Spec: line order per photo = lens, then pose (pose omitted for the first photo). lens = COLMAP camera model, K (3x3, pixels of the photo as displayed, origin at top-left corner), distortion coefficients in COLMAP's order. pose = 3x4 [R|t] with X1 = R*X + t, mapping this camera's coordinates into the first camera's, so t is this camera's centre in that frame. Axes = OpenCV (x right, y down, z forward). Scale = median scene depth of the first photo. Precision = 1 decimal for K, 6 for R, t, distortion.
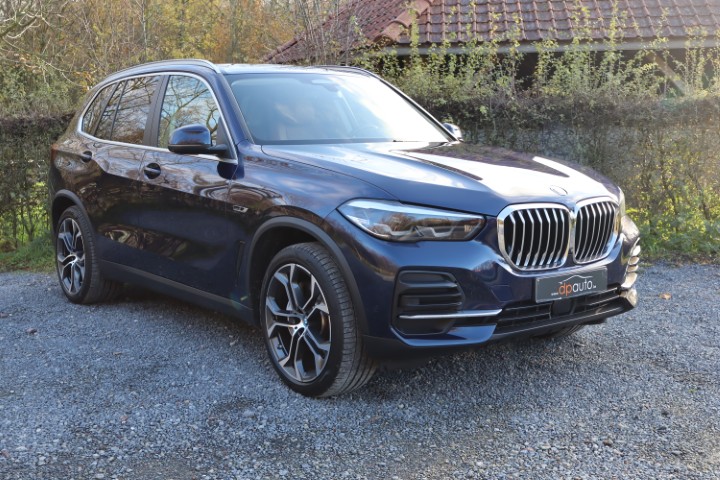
lens RADIAL K [[922.3, 0, 360.0], [0, 922.3, 240.0], [0, 0, 1]] dist [0.078377, -0.014342]
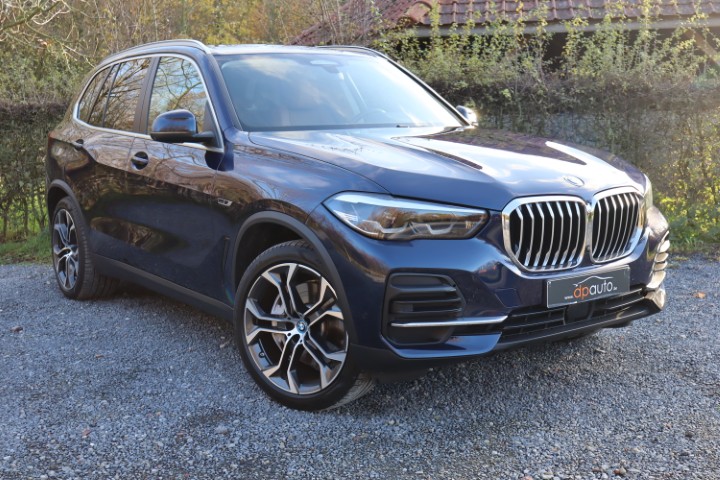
lens RADIAL K [[891.9, 0, 360.0], [0, 891.9, 240.0], [0, 0, 1]] dist [0.021093, 0.078311]
pose [[0.998013, 0.003196, -0.062926, 0.057850], [-0.001939, 0.999798, 0.020018, -0.013048], [0.062977, -0.019856, 0.997817, 0.113663]]
